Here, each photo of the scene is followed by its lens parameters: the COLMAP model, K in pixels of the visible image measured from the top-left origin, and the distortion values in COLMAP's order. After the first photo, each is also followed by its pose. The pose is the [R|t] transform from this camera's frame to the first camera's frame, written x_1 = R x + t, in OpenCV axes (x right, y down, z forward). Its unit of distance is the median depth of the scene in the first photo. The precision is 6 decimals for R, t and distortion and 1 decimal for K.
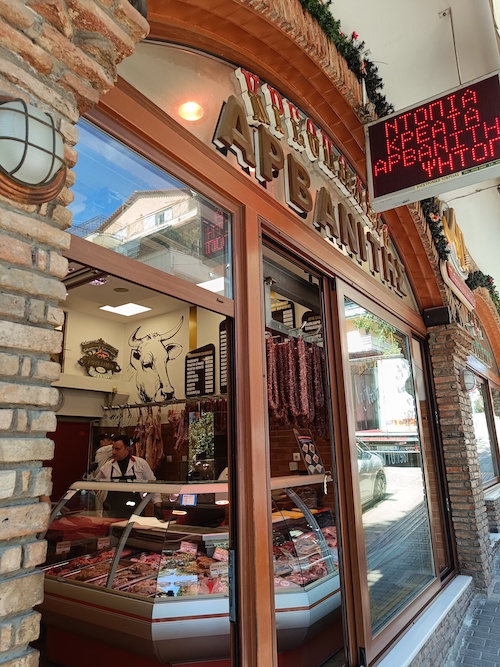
lens RADIAL K [[462.0, 0, 252.1], [0, 462.0, 335.3], [0, 0, 1]] dist [-0.004209, 0.007365]
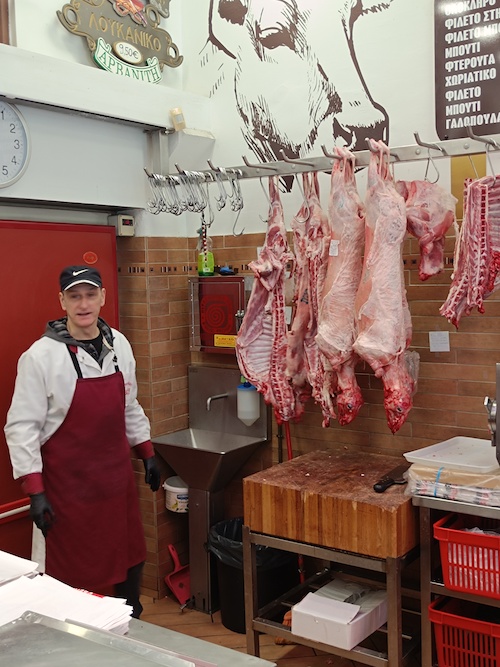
lens RADIAL K [[756.5, 0, 255.9], [0, 756.5, 336.4], [0, 0, 1]] dist [-0.001373, 0.000000]
pose [[0.999722, 0.004267, -0.023196, -0.238800], [0.003629, 0.943947, 0.330078, 0.090140], [0.023305, -0.330070, 0.943669, 0.483807]]
